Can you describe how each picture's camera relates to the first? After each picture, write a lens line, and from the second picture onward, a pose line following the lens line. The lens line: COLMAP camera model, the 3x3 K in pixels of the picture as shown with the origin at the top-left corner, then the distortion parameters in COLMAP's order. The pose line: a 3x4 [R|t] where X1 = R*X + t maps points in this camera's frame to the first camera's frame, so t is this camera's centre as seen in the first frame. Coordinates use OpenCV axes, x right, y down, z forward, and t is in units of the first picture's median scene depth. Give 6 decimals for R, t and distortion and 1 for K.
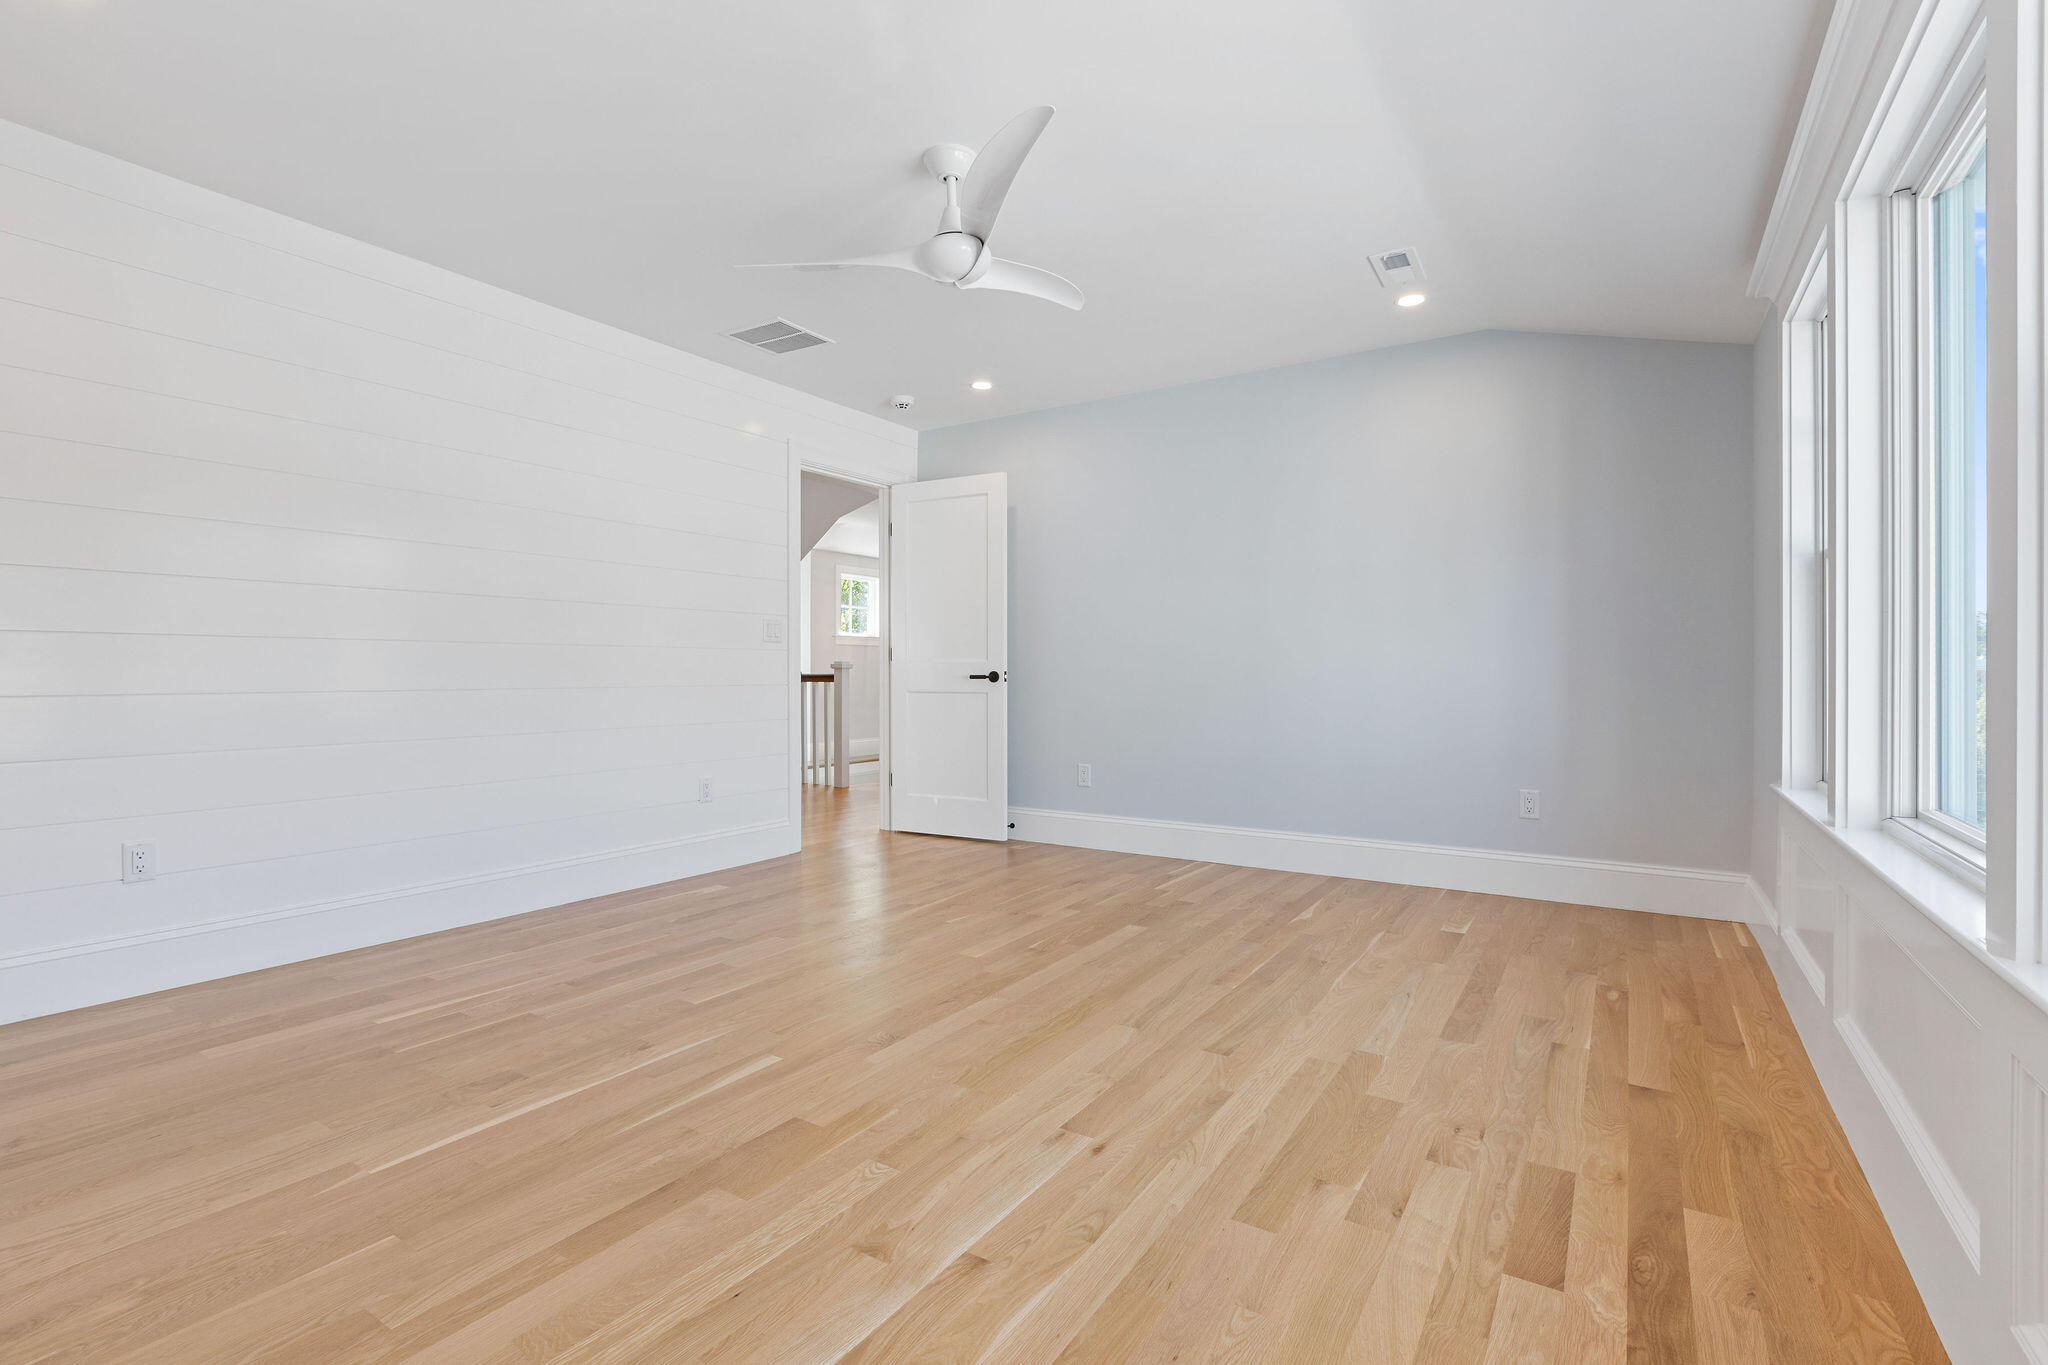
lens RADIAL K [[947.1, 0, 1026.6], [0, 947.1, 671.6], [0, 0, 1]] dist [-0.000025, 0.000006]
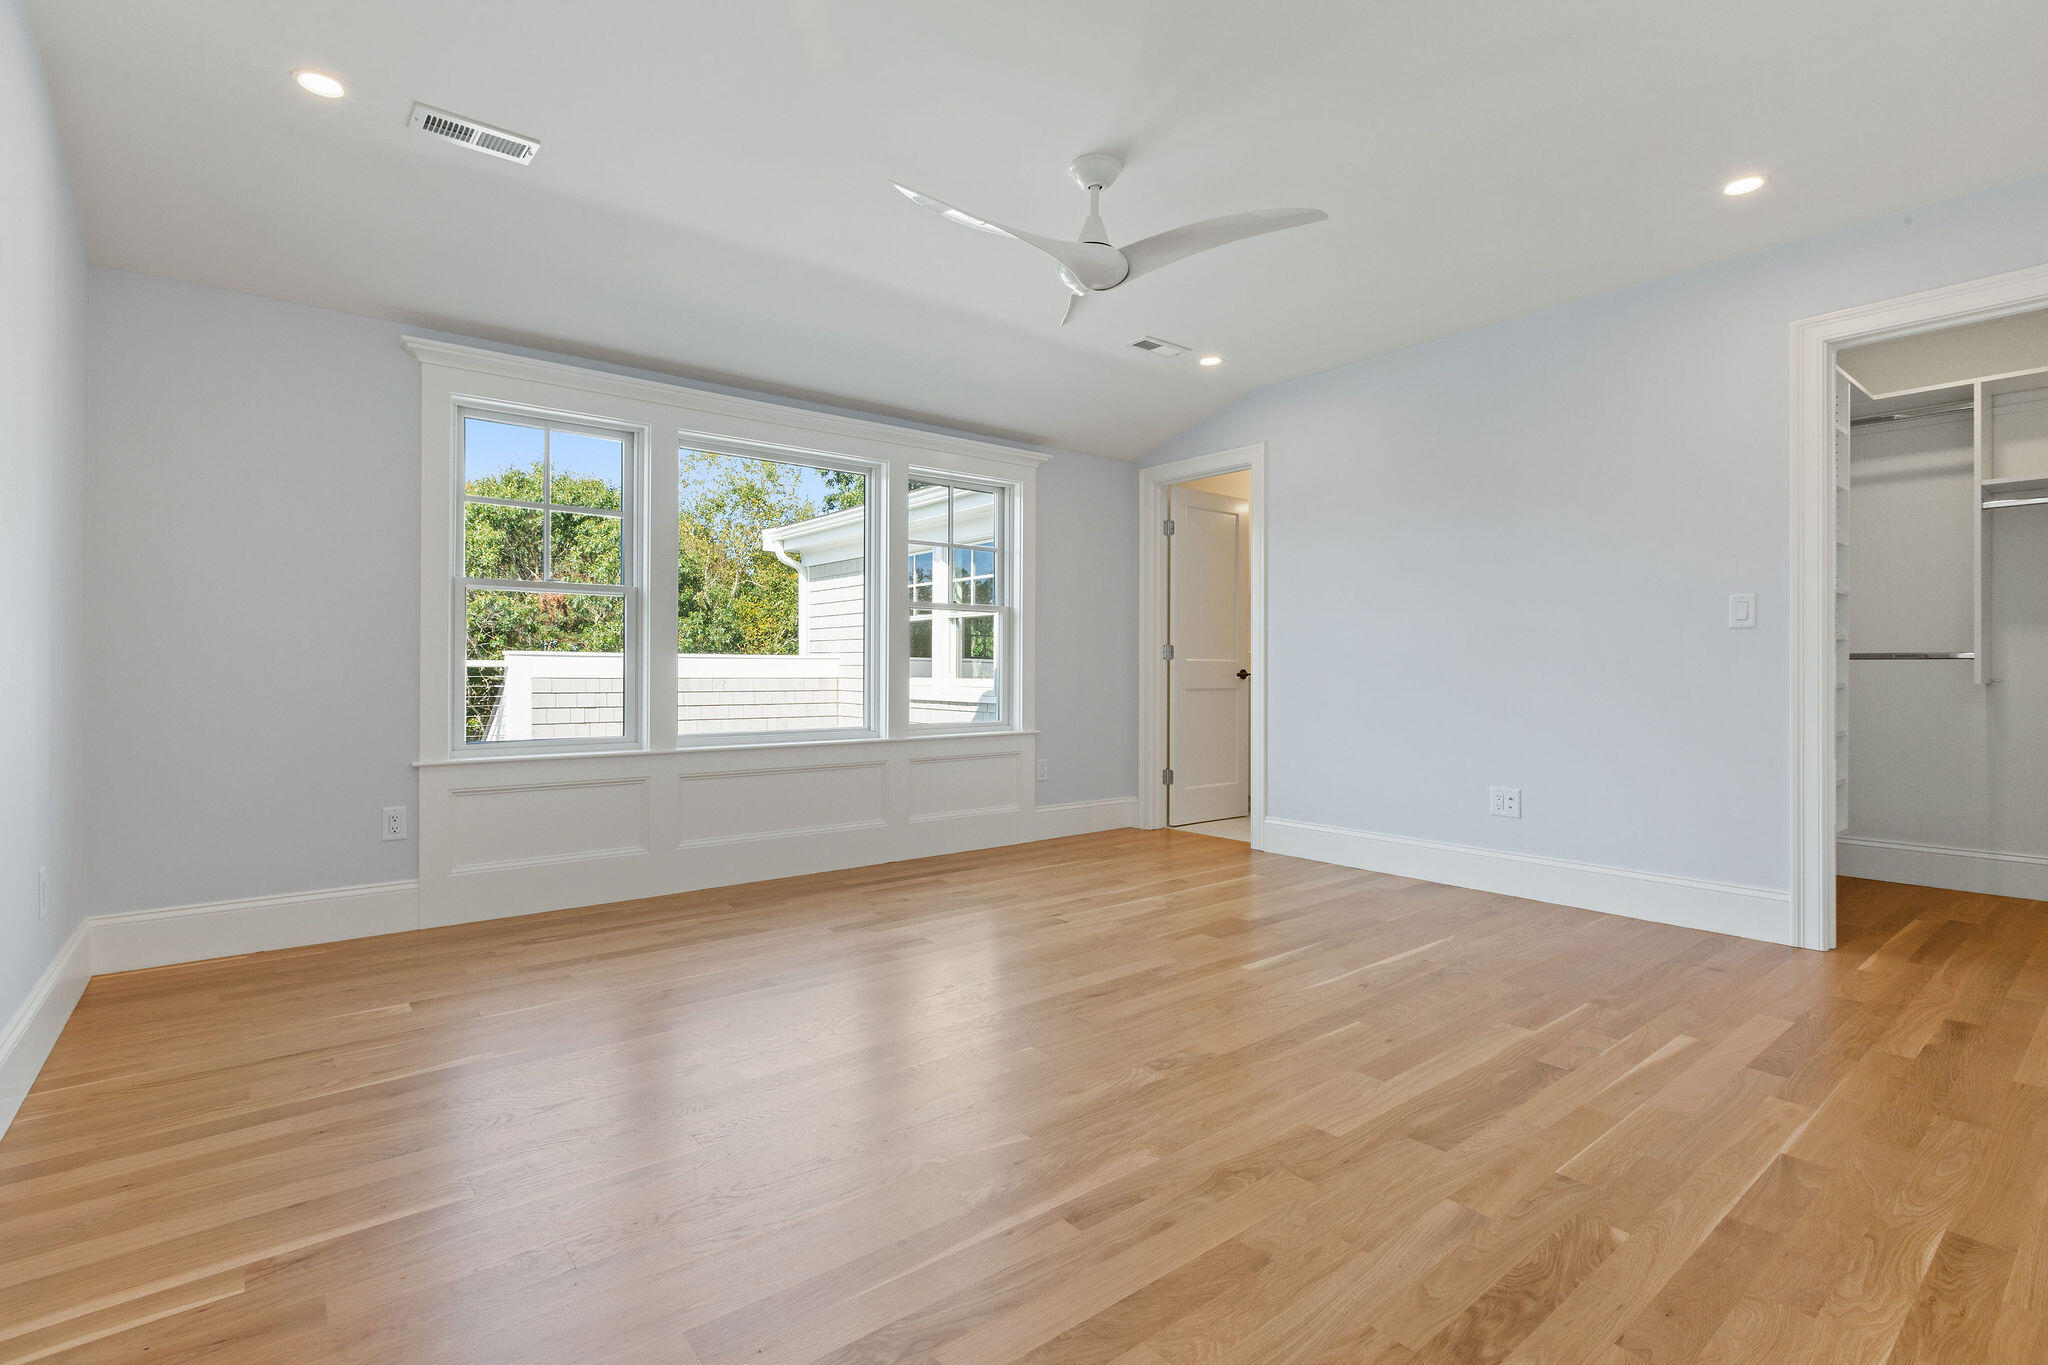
lens RADIAL K [[947.1, 0, 1020.9], [0, 947.1, 670.4], [0, 0, 1]] dist [-0.000025, 0.000006]
pose [[-0.948572, -0.005987, 0.316505, -0.346084], [-0.002632, 0.999936, 0.011027, -0.007612], [-0.316551, 0.009627, -0.948527, 2.102132]]
